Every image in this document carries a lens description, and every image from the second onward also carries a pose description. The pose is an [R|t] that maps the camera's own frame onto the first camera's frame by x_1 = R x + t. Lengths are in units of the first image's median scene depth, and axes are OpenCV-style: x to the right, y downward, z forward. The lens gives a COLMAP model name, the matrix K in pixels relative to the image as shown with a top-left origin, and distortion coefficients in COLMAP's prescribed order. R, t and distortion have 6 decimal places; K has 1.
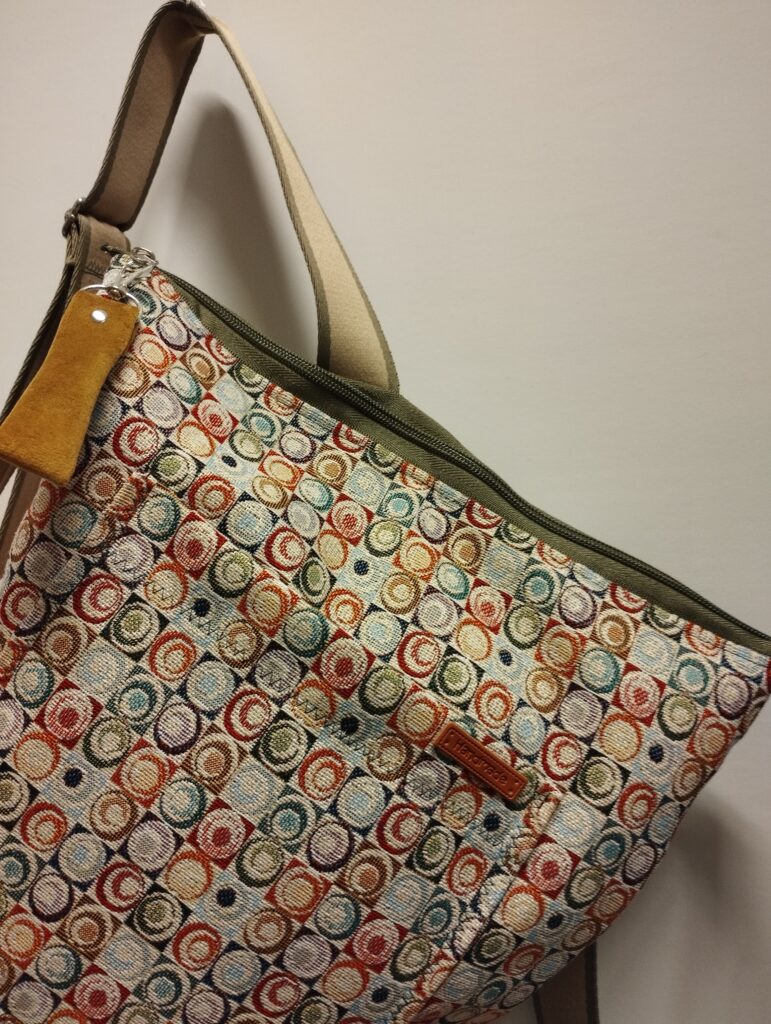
lens RADIAL K [[883.8, 0, 385.5], [0, 883.8, 512.0], [0, 0, 1]] dist [0.073547, -0.126234]
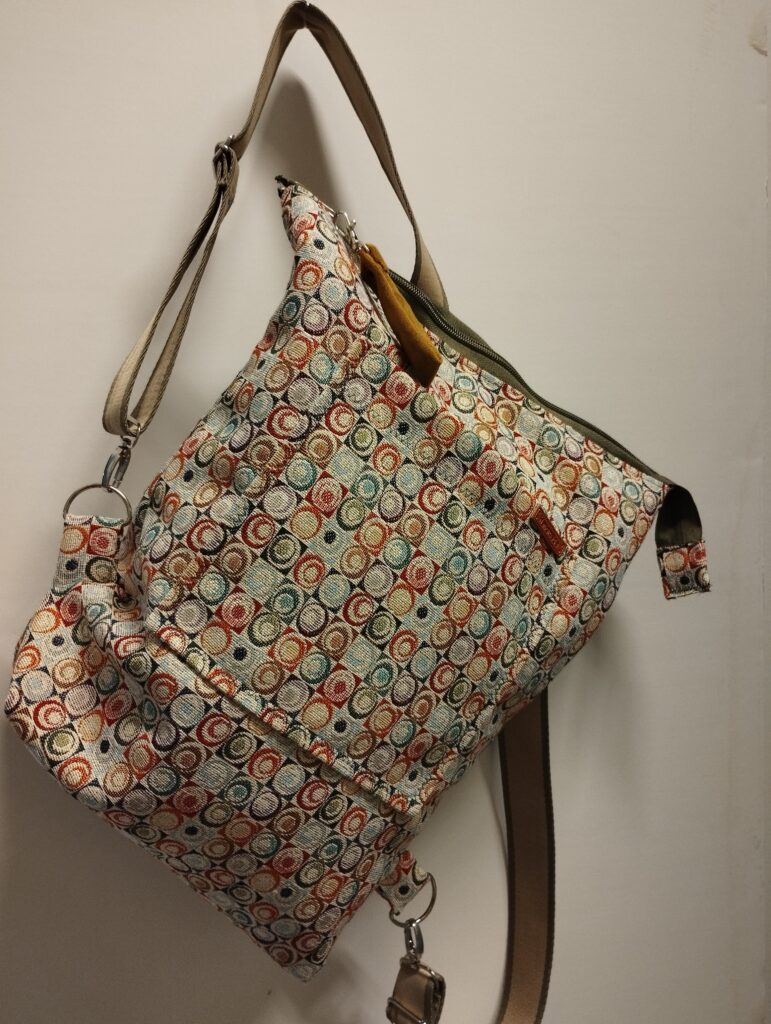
lens RADIAL K [[883.8, 0, 385.5], [0, 883.8, 512.0], [0, 0, 1]] dist [0.073547, -0.126234]
pose [[0.900841, 0.011118, 0.434008, -0.895917], [-0.012606, 0.999920, 0.000550, 0.251266], [-0.433967, -0.005967, 0.900909, -0.360270]]
